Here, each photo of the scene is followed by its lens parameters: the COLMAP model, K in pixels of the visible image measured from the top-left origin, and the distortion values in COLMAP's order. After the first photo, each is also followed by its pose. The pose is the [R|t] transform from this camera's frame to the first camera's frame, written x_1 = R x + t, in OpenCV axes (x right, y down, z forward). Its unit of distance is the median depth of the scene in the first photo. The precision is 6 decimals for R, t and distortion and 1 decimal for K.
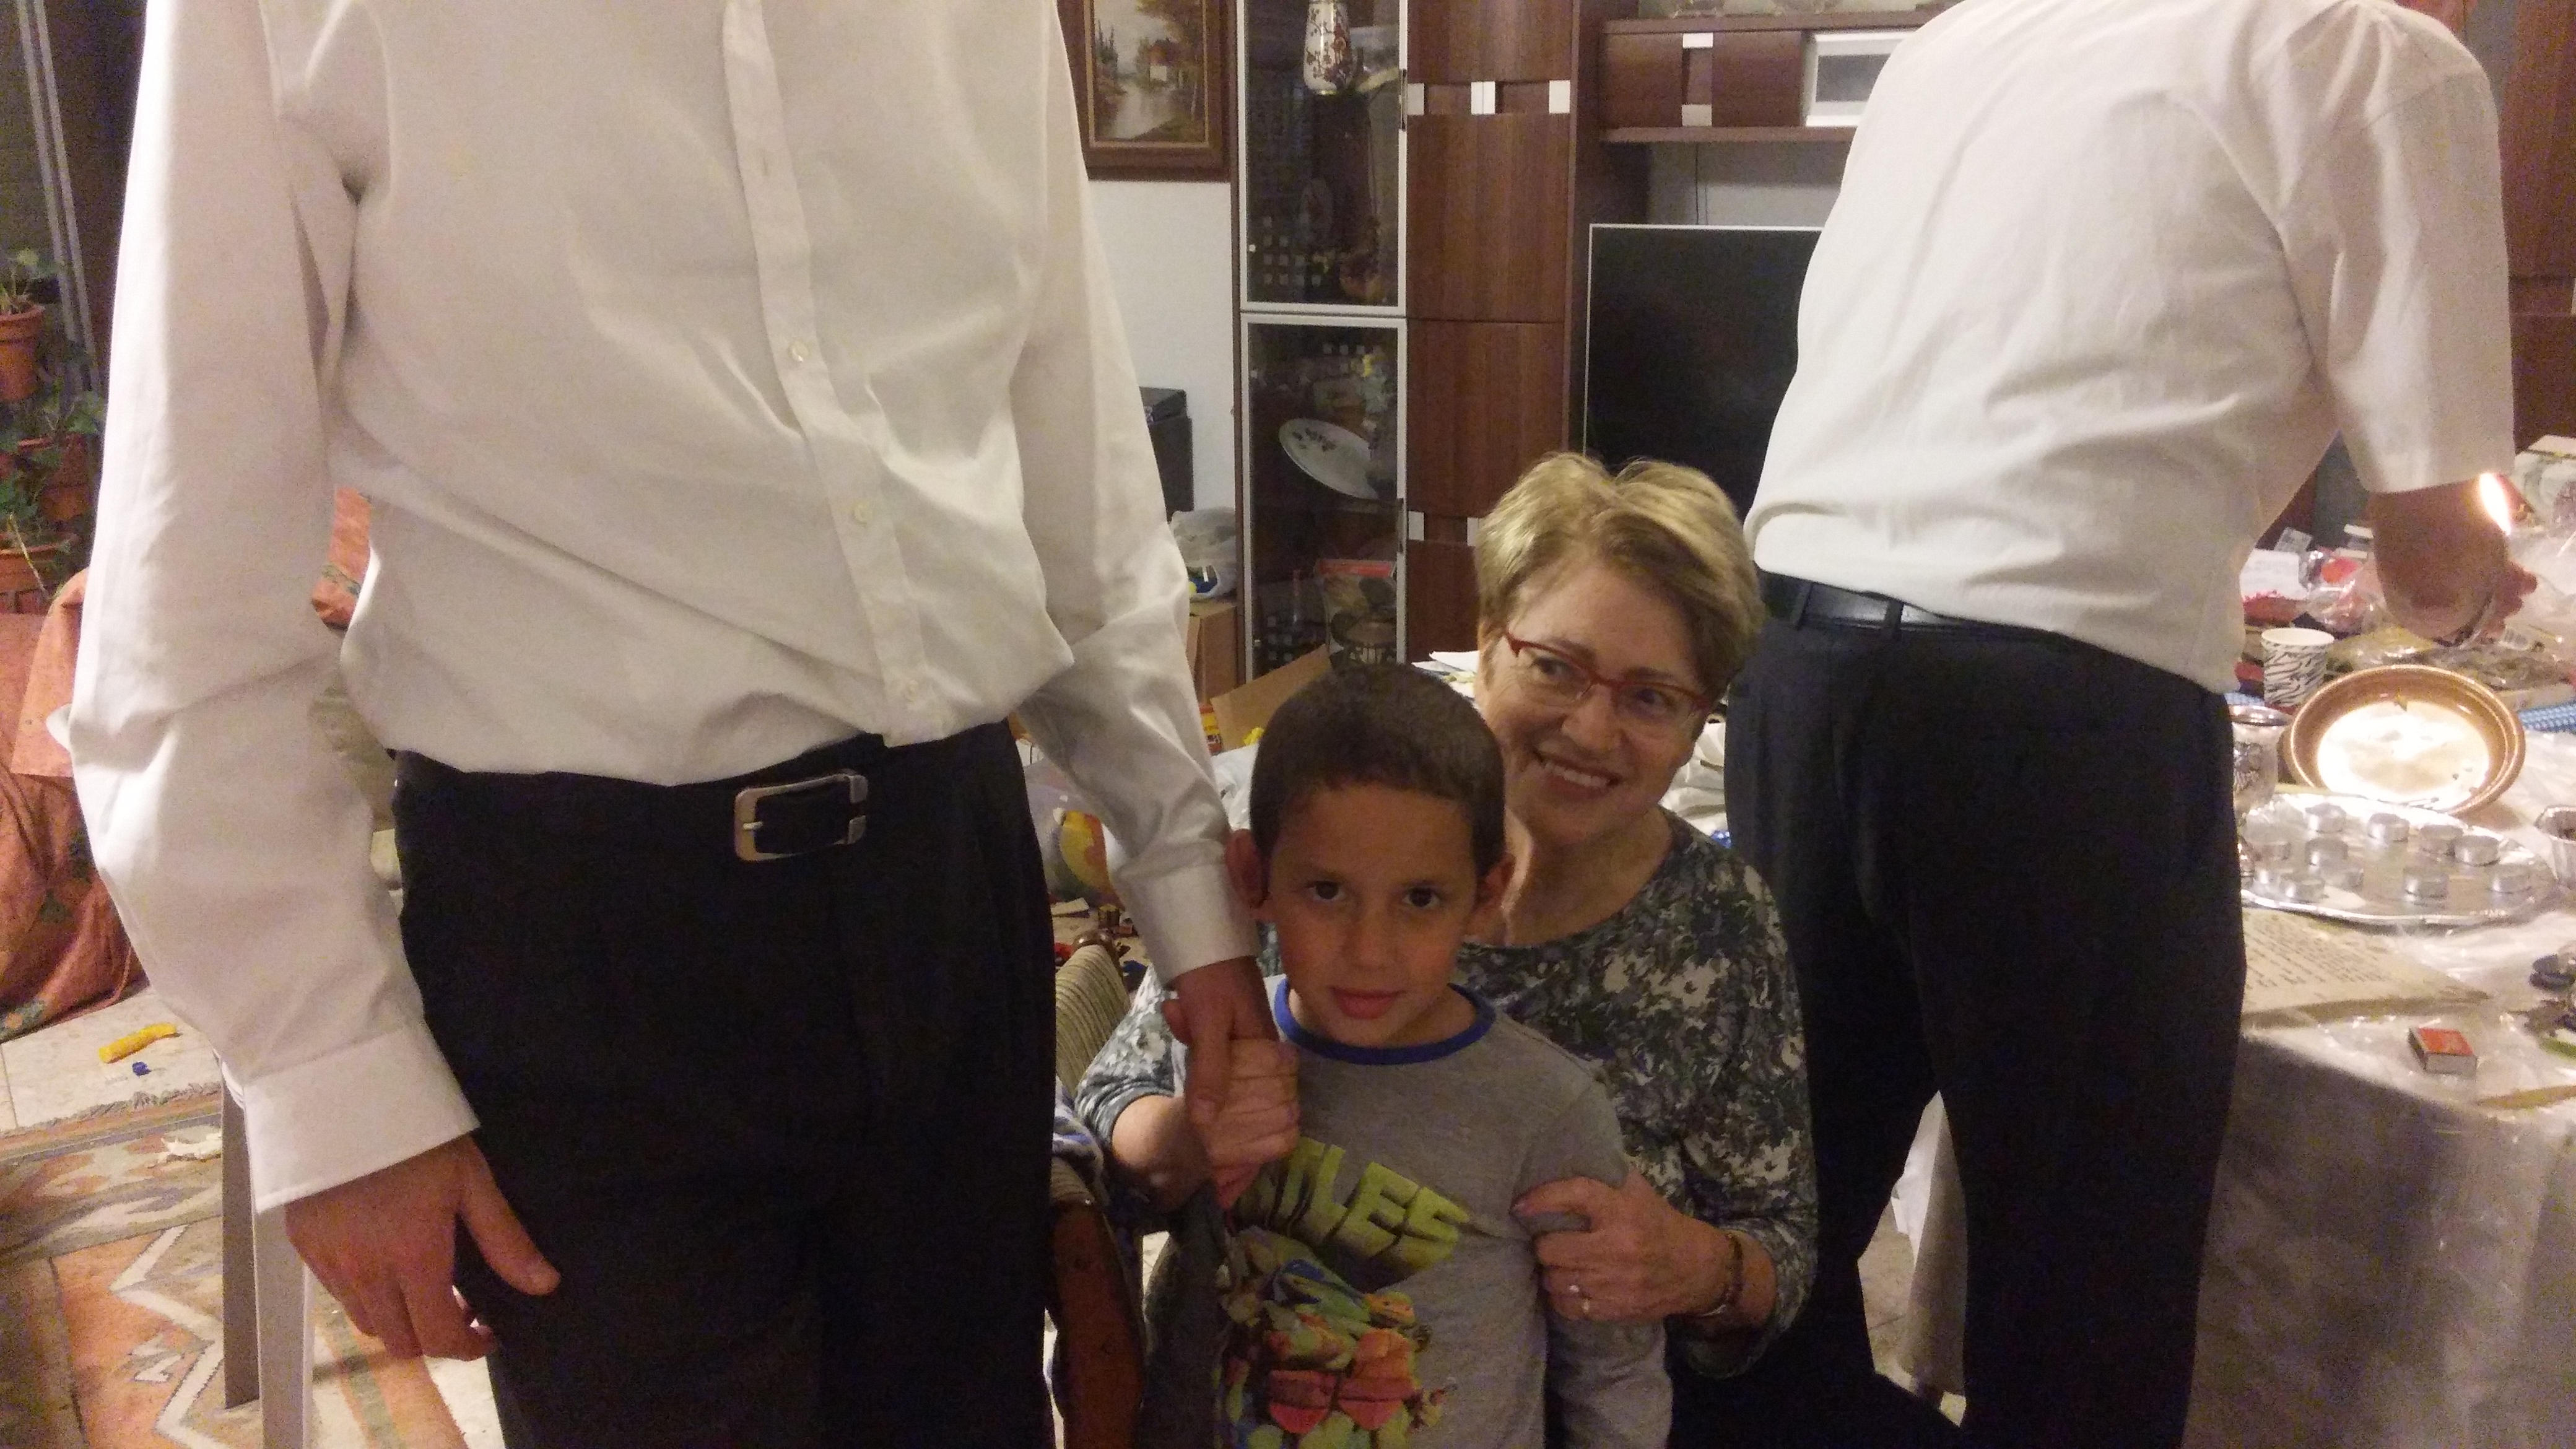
lens RADIAL K [[2260.3, 0, 1289.6], [0, 2260.3, 752.8], [0, 0, 1]] dist [0.041070, 0.000227]
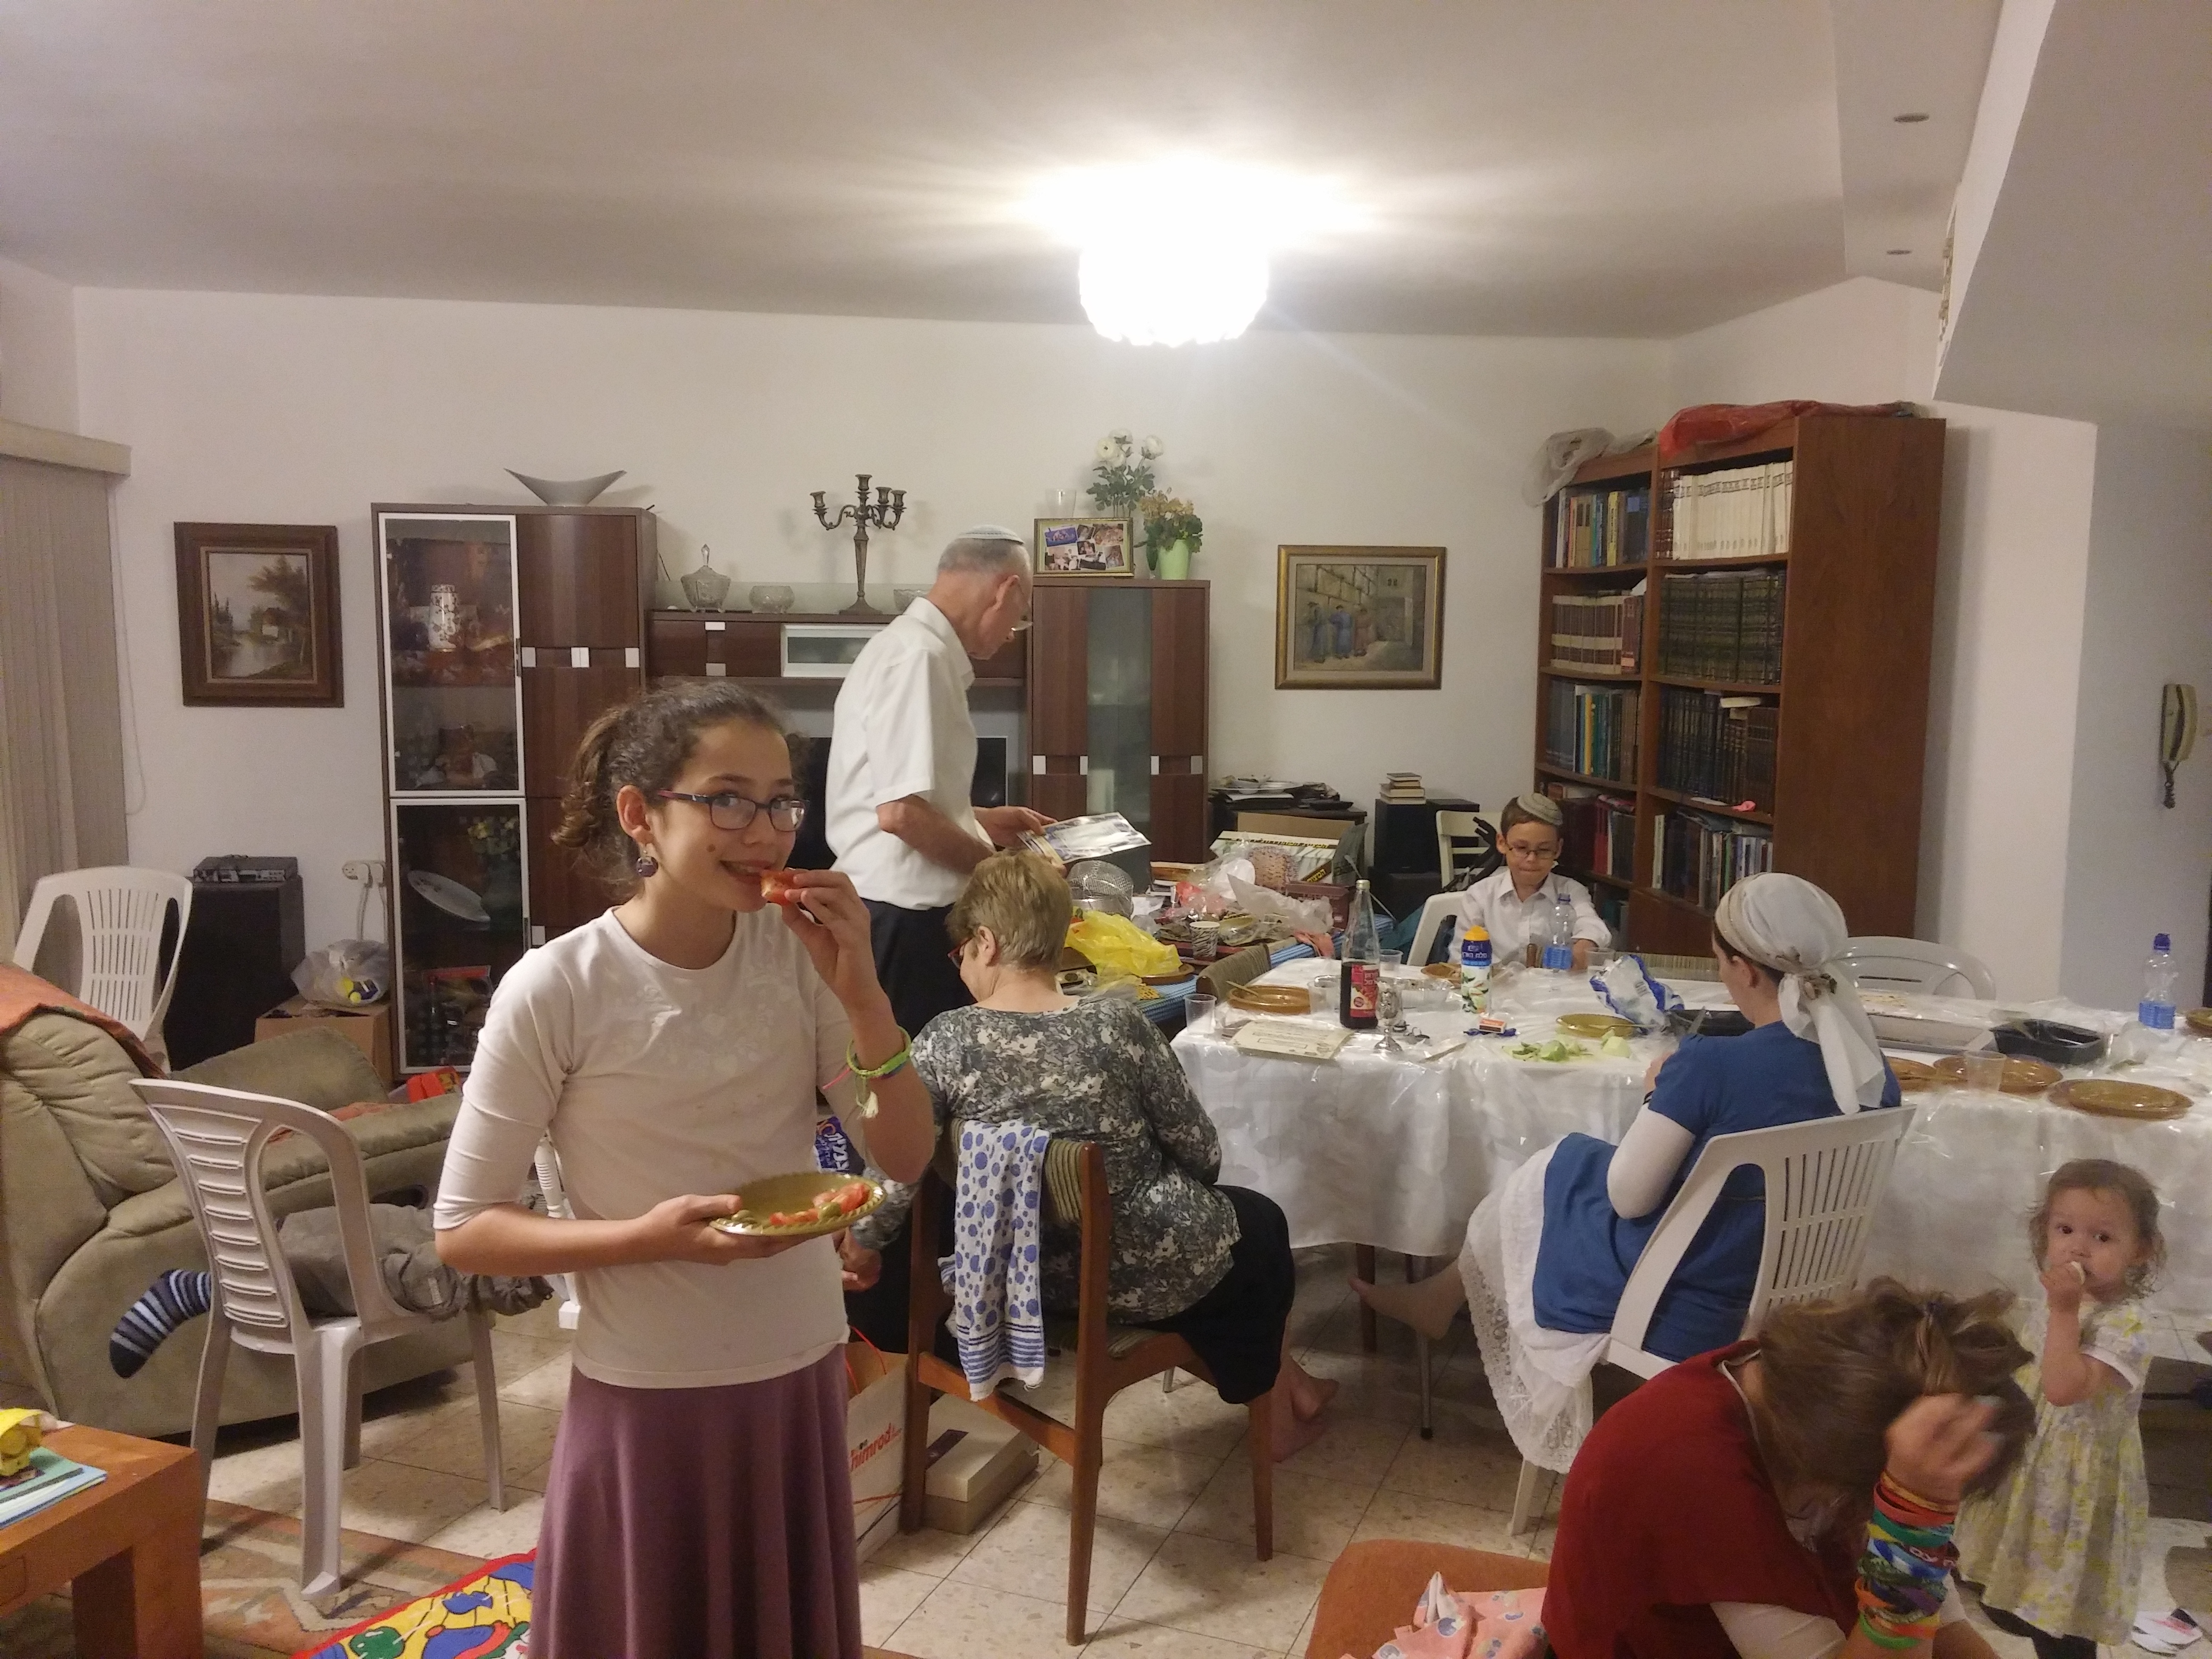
lens RADIAL K [[1856.0, 0, 1128.2], [0, 1856.0, 833.2], [0, 0, 1]] dist [0.079189, -0.092936]
pose [[0.801641, -0.052388, 0.595505, -0.376542], [0.147428, 0.982710, -0.112009, 0.029045], [-0.579341, 0.177585, 0.795505, -0.214873]]
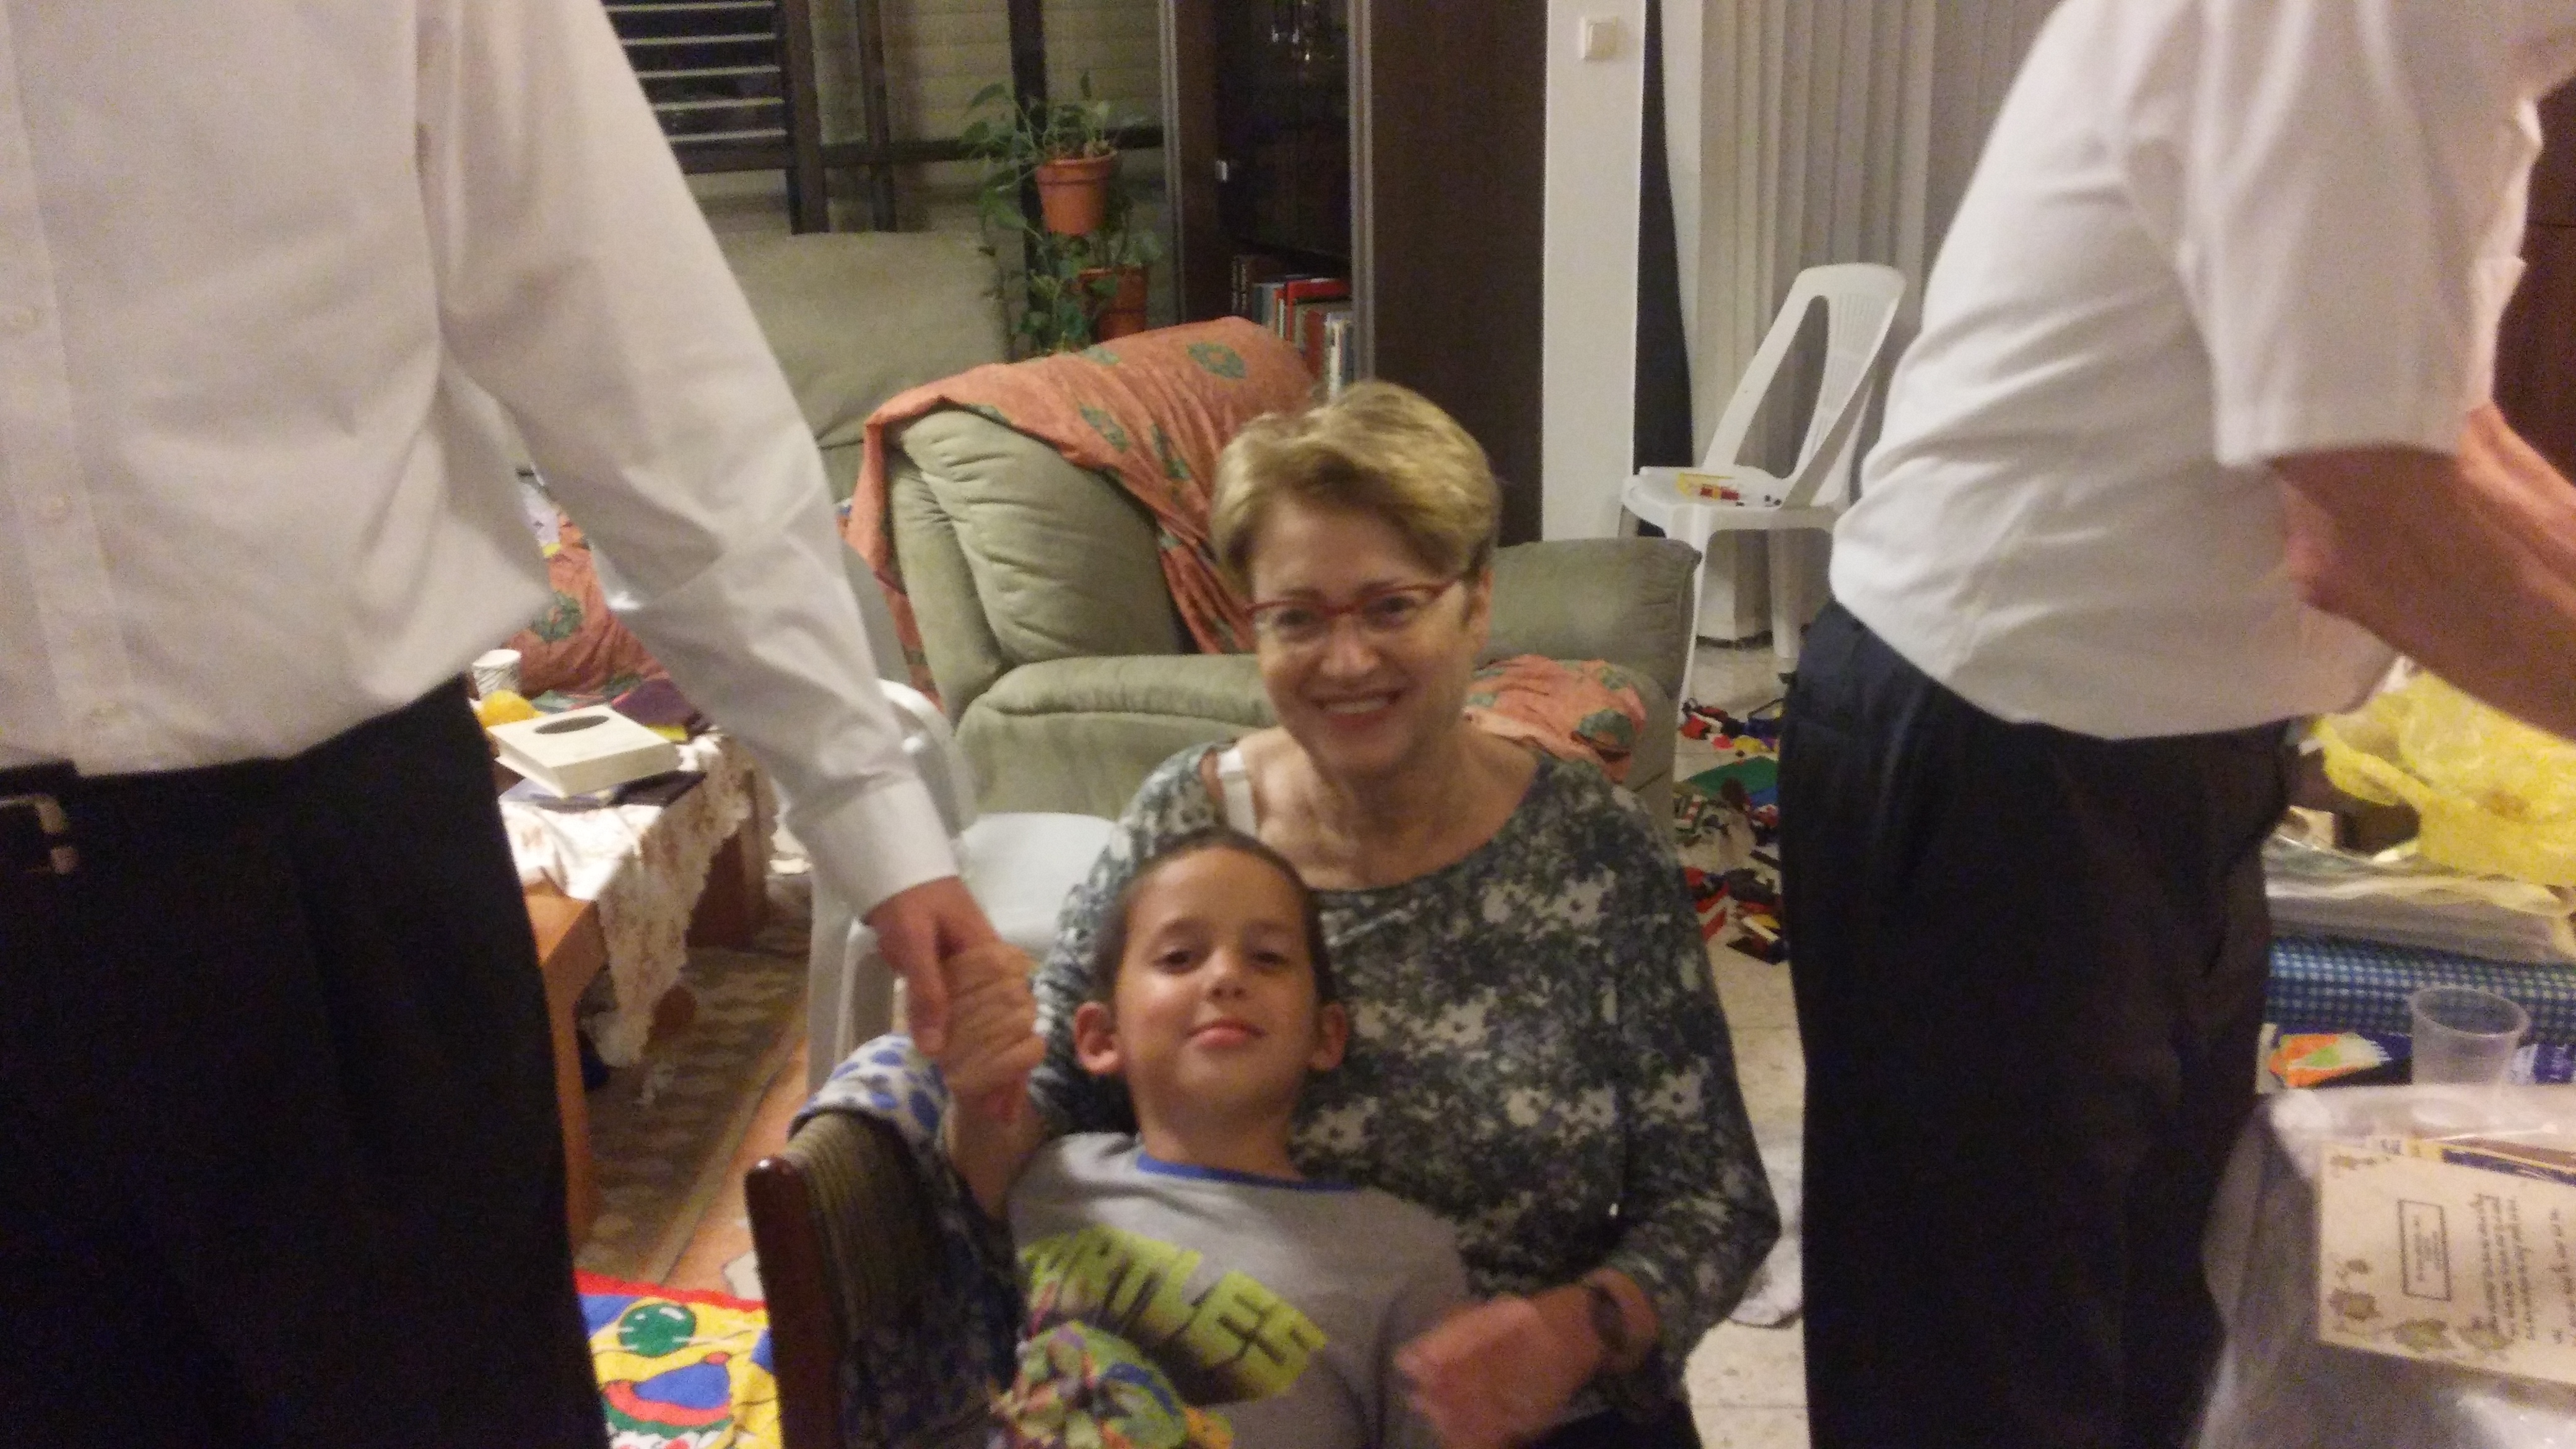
lens RADIAL K [[2292.0, 0, 1294.7], [0, 2292.0, 696.7], [0, 0, 1]] dist [0.077270, -0.001533]
pose [[0.820662, 0.168607, -0.545972, 0.186721], [-0.143474, 0.985668, 0.088735, -0.037363], [0.553109, 0.005511, 0.833091, 0.084559]]
